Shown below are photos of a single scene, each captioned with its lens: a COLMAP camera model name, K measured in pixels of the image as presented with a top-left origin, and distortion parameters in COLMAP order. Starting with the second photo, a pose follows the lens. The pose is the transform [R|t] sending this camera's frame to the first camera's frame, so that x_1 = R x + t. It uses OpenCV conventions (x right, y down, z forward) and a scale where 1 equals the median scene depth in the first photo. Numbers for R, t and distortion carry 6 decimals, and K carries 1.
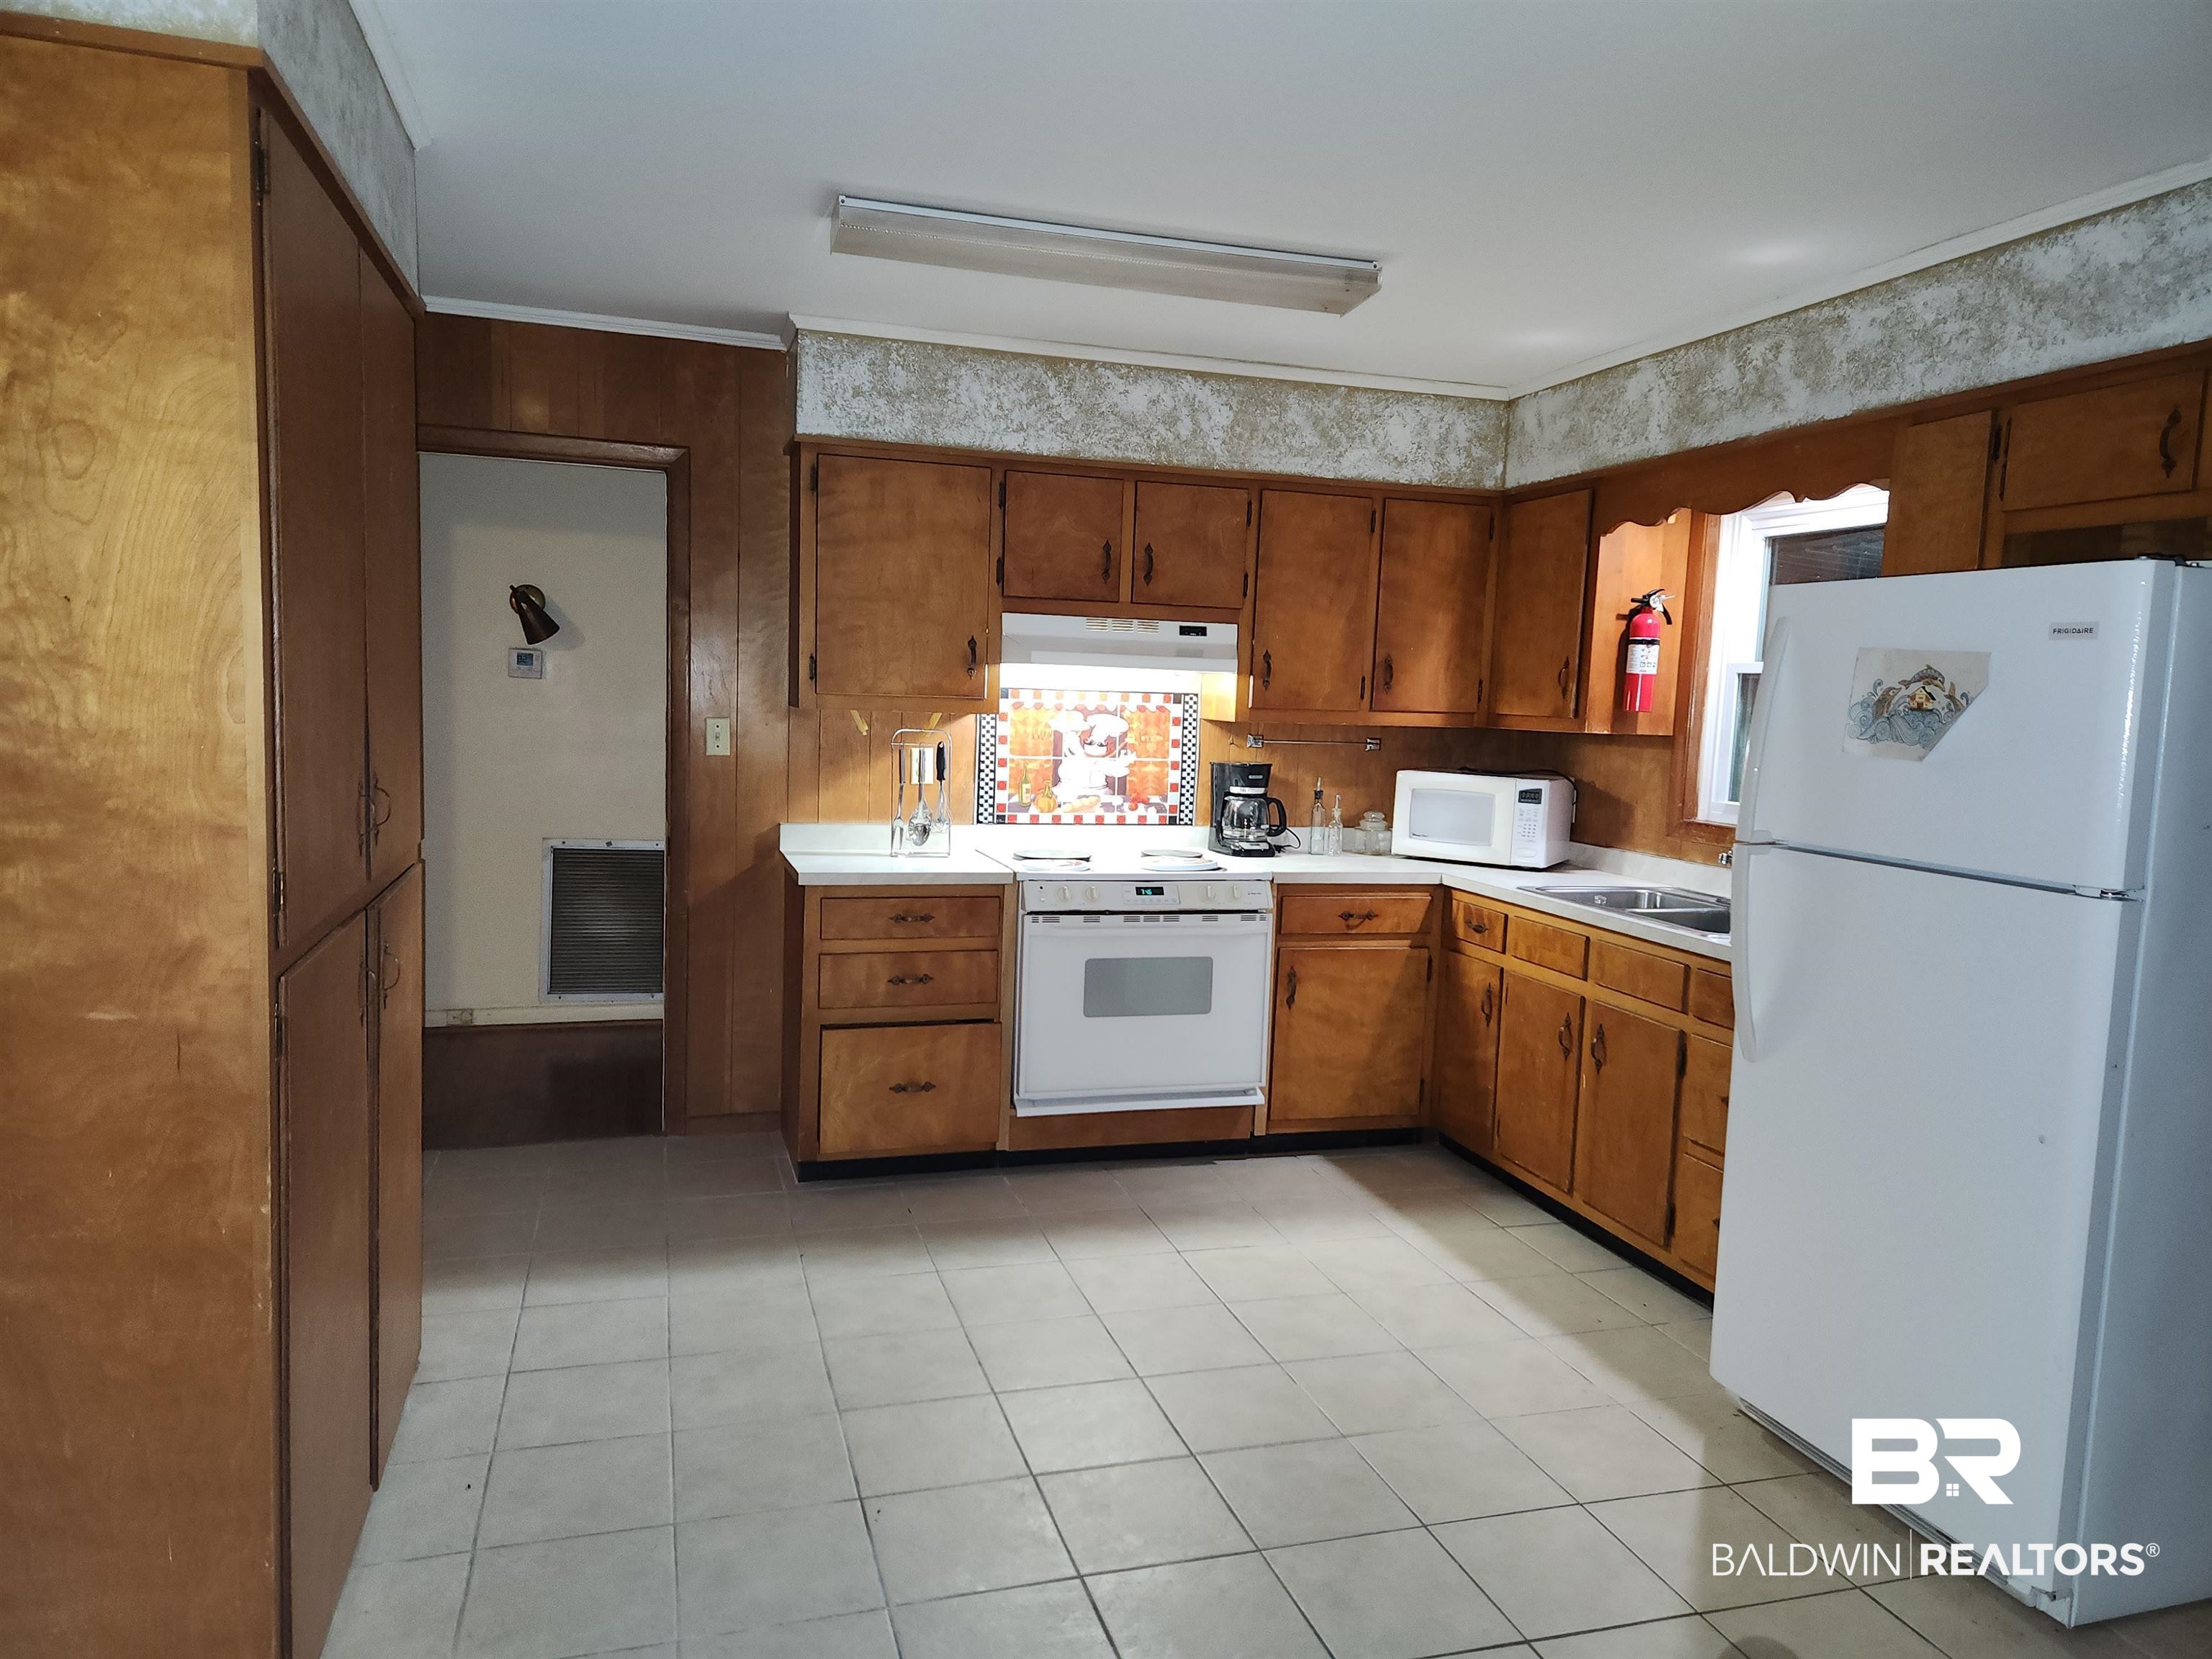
lens RADIAL K [[1483.1, 0, 1095.9], [0, 1483.1, 831.0], [0, 0, 1]] dist [0.001790, -0.000777]
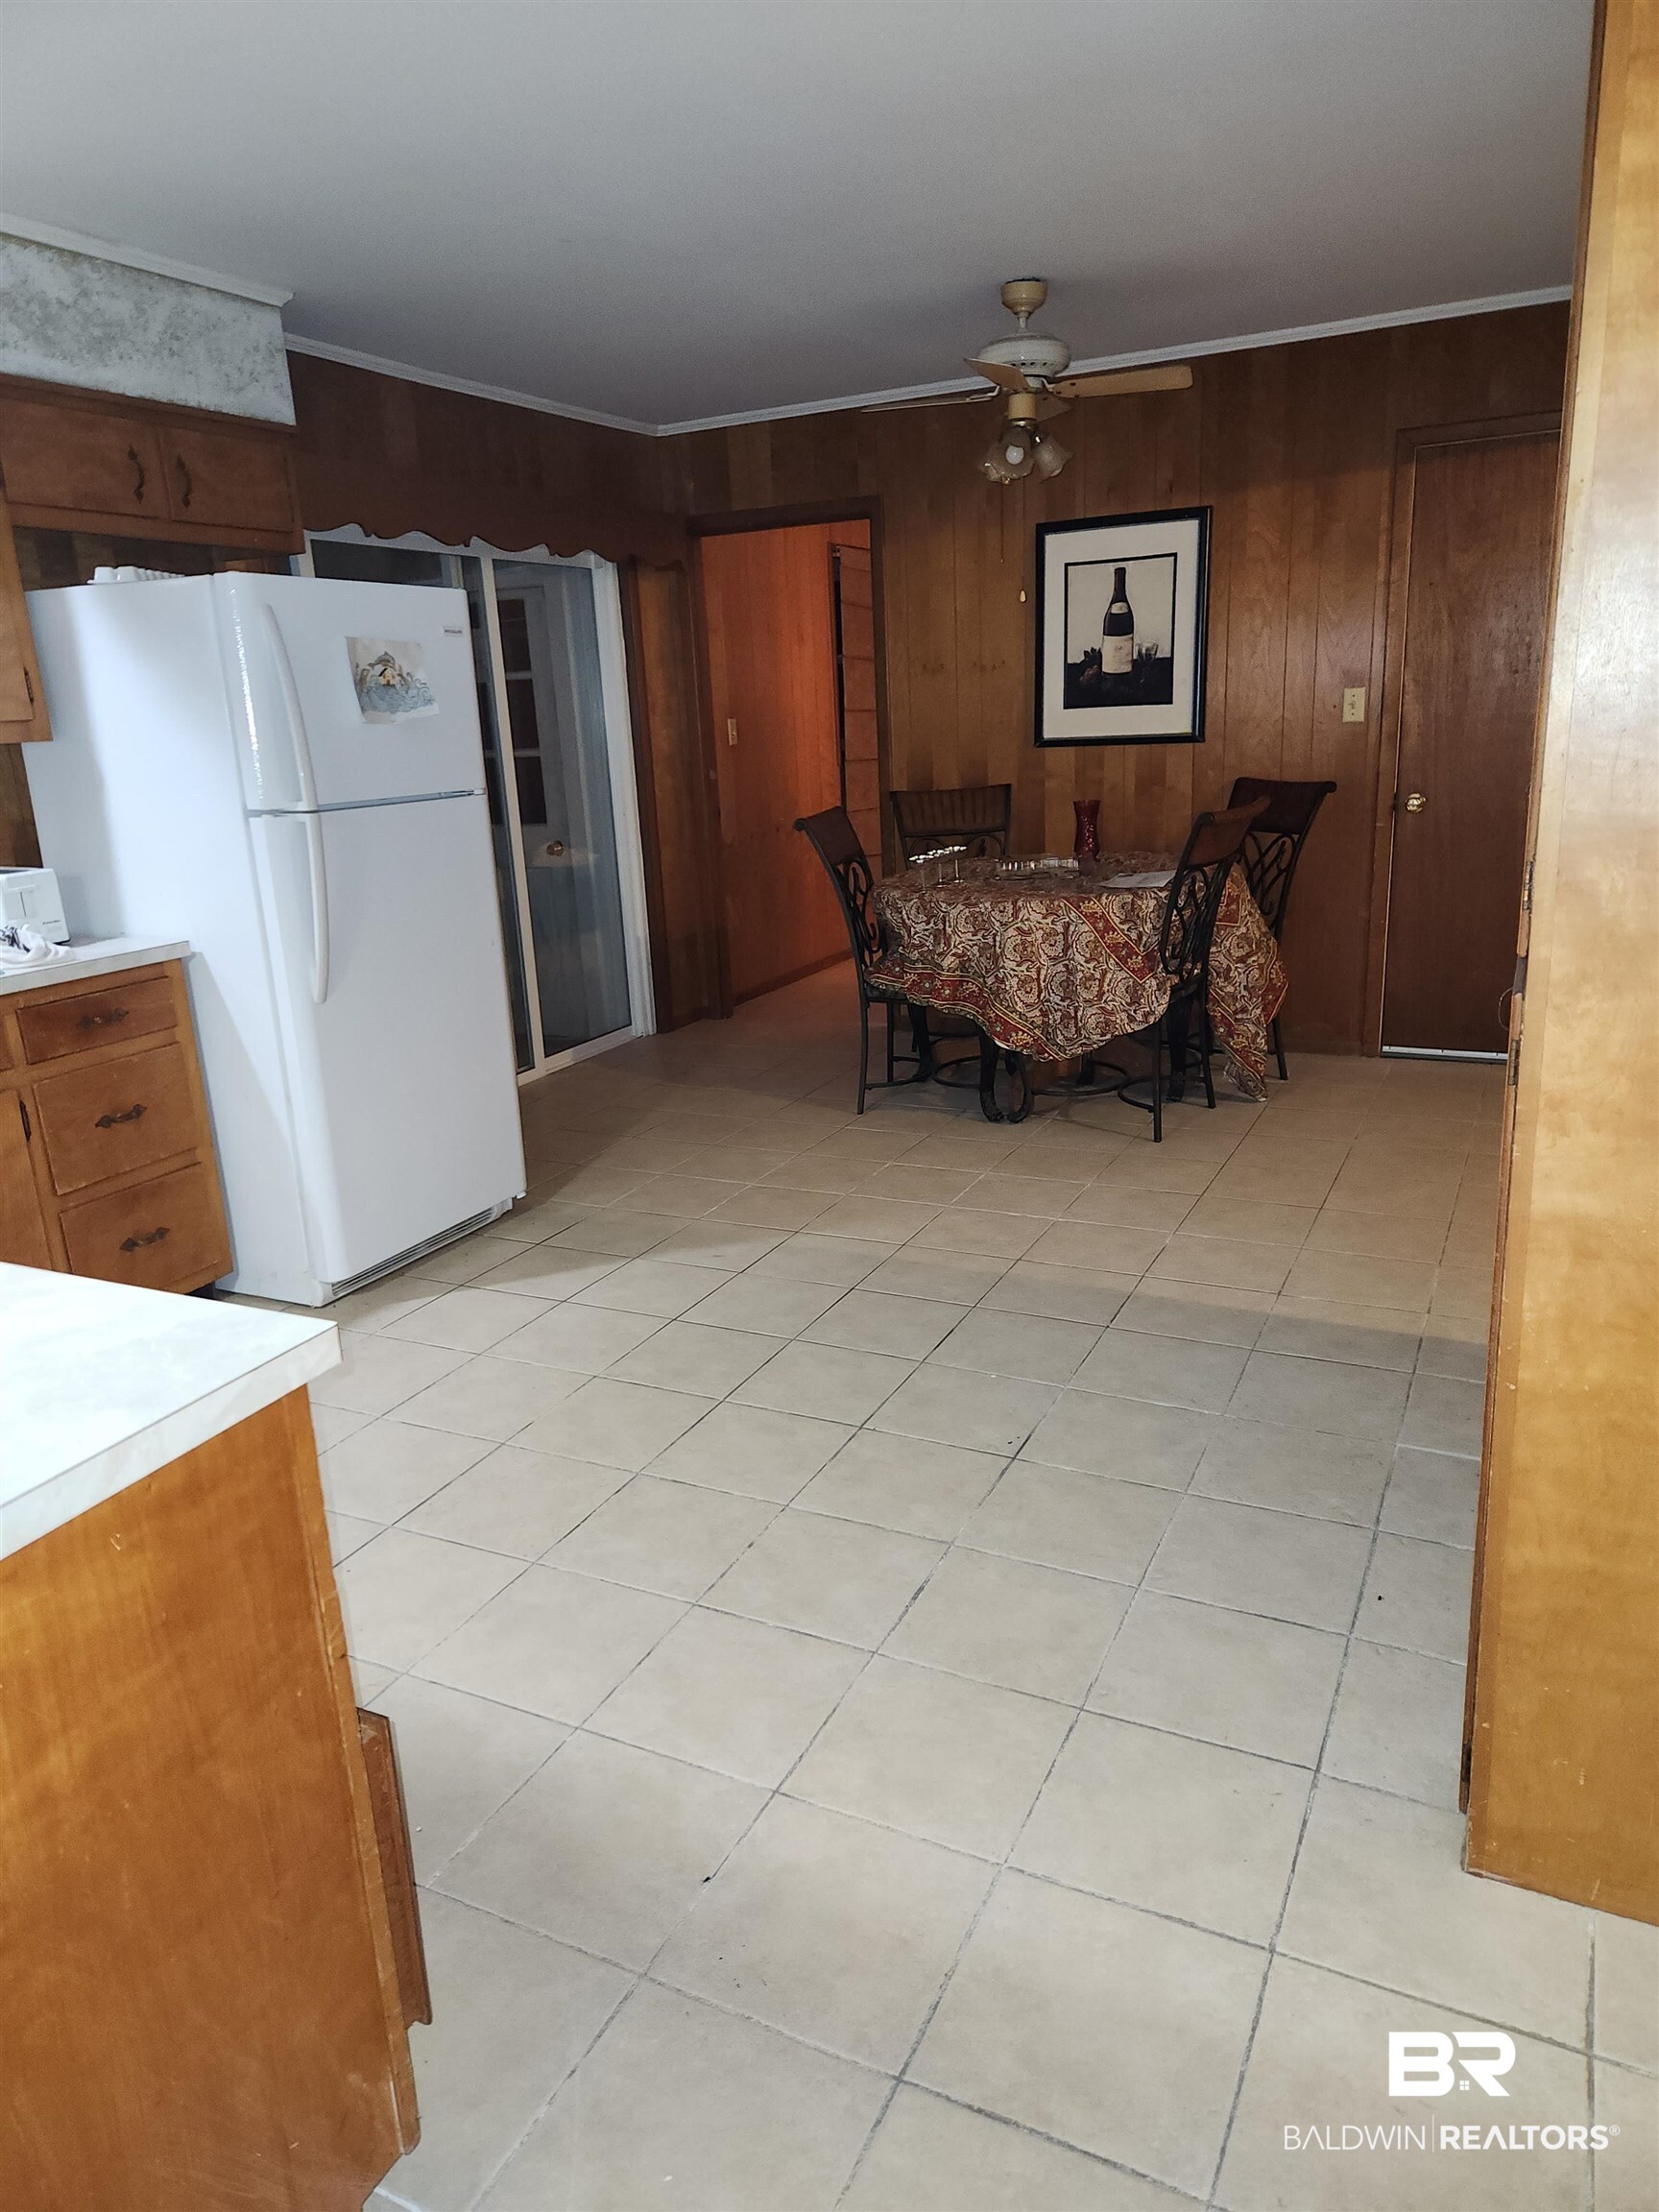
lens RADIAL K [[1483.1, 0, 820.2], [0, 1483.1, 1101.7], [0, 0, 1]] dist [0.001790, -0.000777]
pose [[-0.731414, -0.186714, 0.655875, -0.652719], [0.079700, 0.931790, 0.354140, -0.160198], [-0.677261, 0.311296, -0.666643, 1.599393]]
